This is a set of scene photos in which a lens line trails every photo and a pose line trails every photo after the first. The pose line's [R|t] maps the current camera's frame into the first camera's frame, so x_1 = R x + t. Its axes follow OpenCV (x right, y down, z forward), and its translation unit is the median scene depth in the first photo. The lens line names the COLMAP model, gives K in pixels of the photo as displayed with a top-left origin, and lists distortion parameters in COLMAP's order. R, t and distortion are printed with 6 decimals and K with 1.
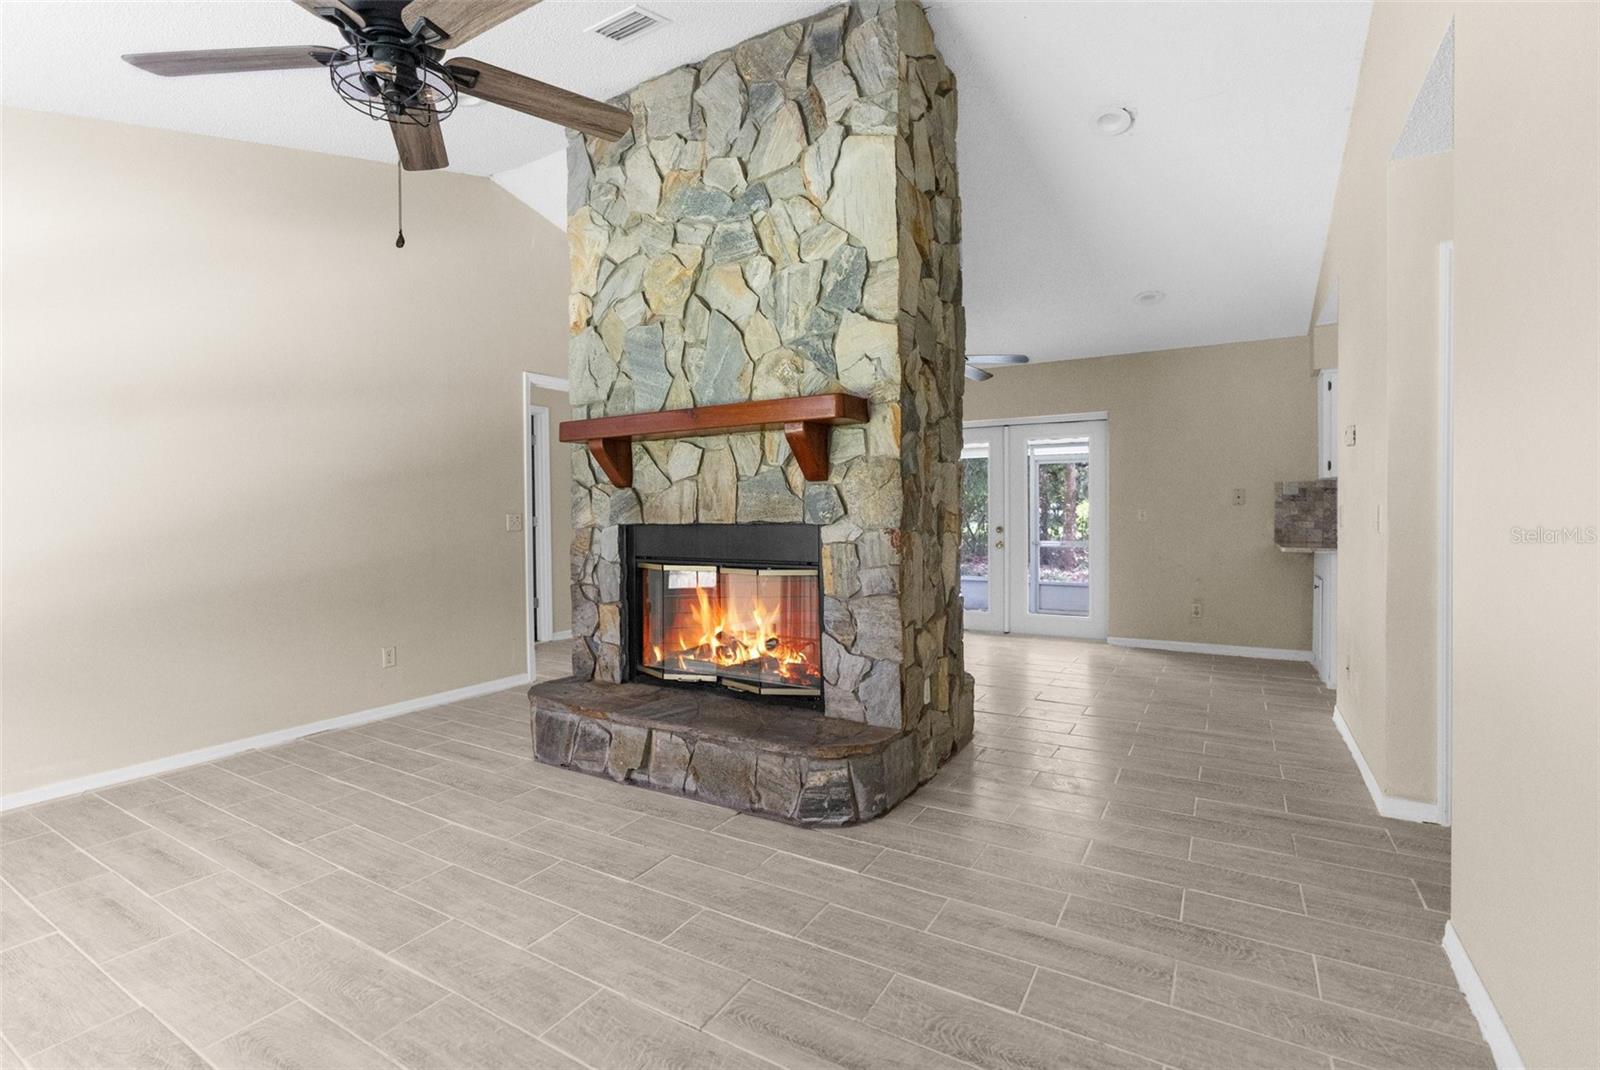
lens RADIAL K [[734.1, 0, 800.0], [0, 734.1, 535.0], [0, 0, 1]] dist [-0.005956, -0.000319]
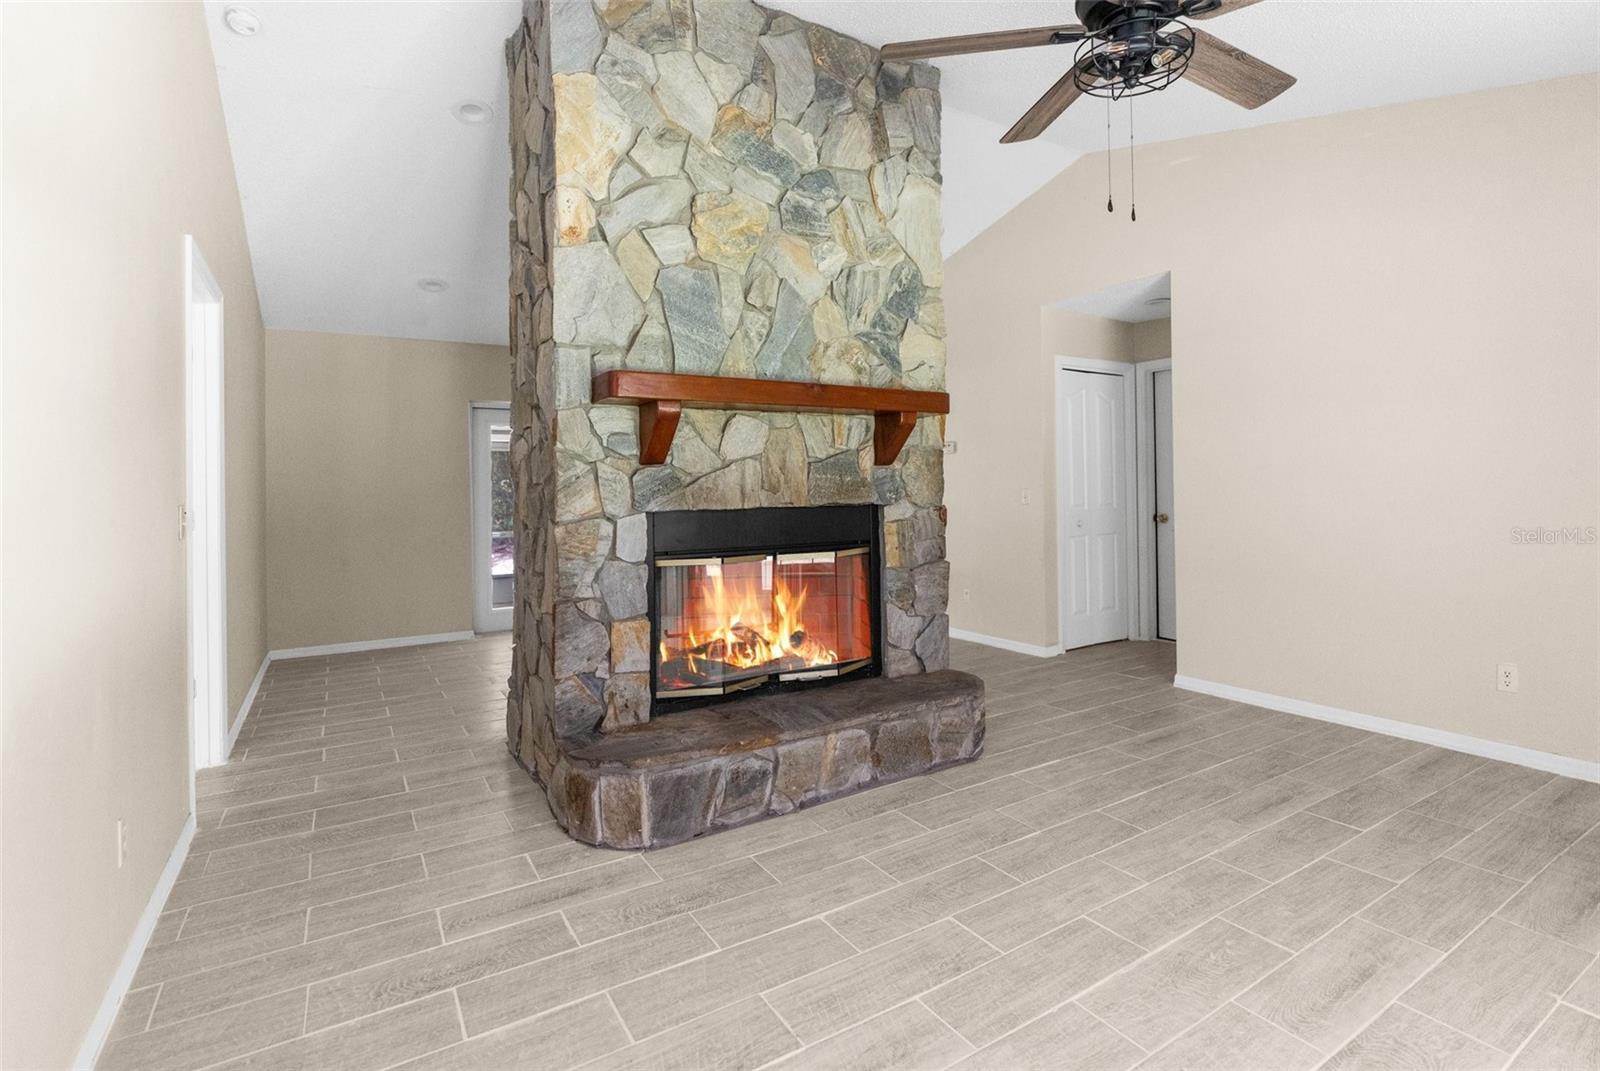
lens RADIAL K [[752.7, 0, 804.8], [0, 752.7, 501.4], [0, 0, 1]] dist [-0.005061, -0.000289]
pose [[0.455053, -0.010636, 0.890401, -1.001843], [0.041386, 0.999101, -0.009216, -0.013193], [-0.889502, 0.041044, 0.455084, 0.571016]]
